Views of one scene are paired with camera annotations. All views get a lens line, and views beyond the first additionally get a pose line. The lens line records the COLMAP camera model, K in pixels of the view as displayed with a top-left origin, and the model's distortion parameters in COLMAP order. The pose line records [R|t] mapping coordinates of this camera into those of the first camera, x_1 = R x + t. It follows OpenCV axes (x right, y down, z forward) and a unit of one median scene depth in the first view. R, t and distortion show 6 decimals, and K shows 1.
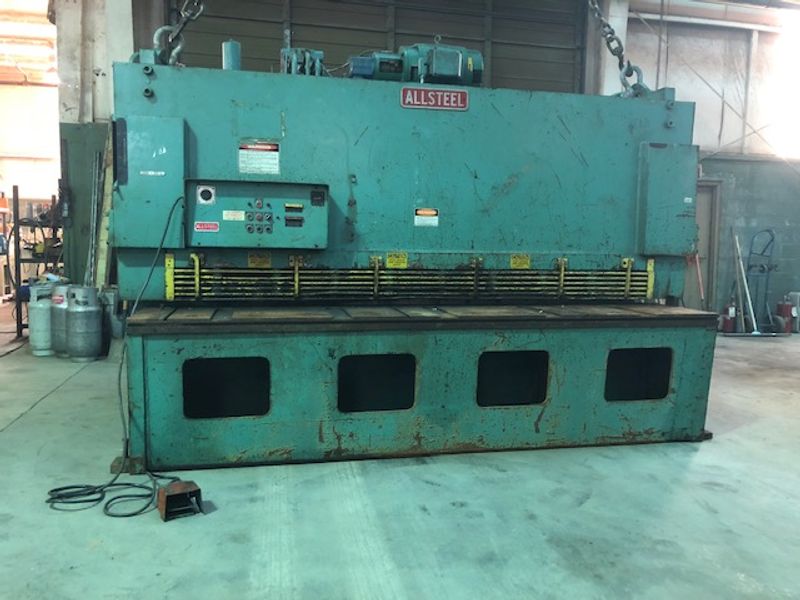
lens RADIAL K [[638.2, 0, 400.0], [0, 638.2, 300.0], [0, 0, 1]] dist [0.028880, -0.007342]
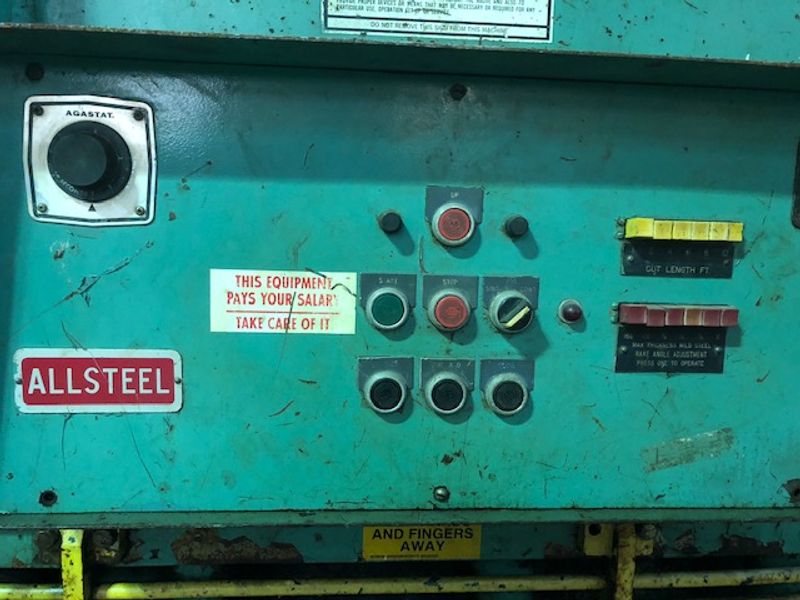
lens RADIAL K [[638.2, 0, 400.0], [0, 638.2, 300.0], [0, 0, 1]] dist [0.028880, -0.007342]
pose [[0.989966, 0.029643, -0.138164, -0.209265], [-0.025455, 0.999164, 0.031979, -0.135319], [0.138996, -0.028142, 0.989893, 0.842599]]
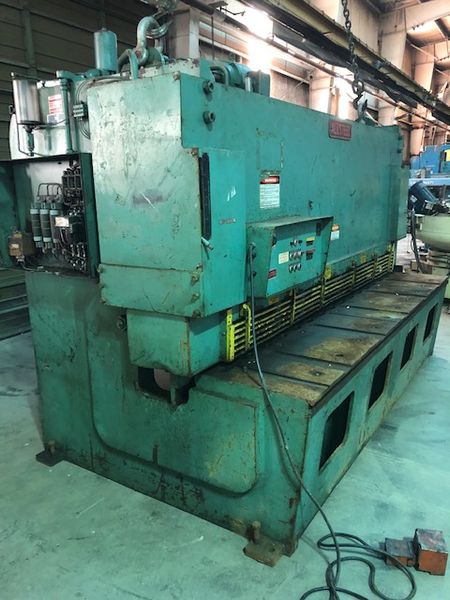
lens RADIAL K [[478.6, 0, 224.6], [0, 478.6, 297.8], [0, 0, 1]] dist [0.028880, -0.007342]
pose [[0.713448, -0.182309, 0.676577, -0.802883], [0.090378, 0.981437, 0.169153, -0.198080], [-0.694856, -0.059534, 0.716681, 0.534916]]
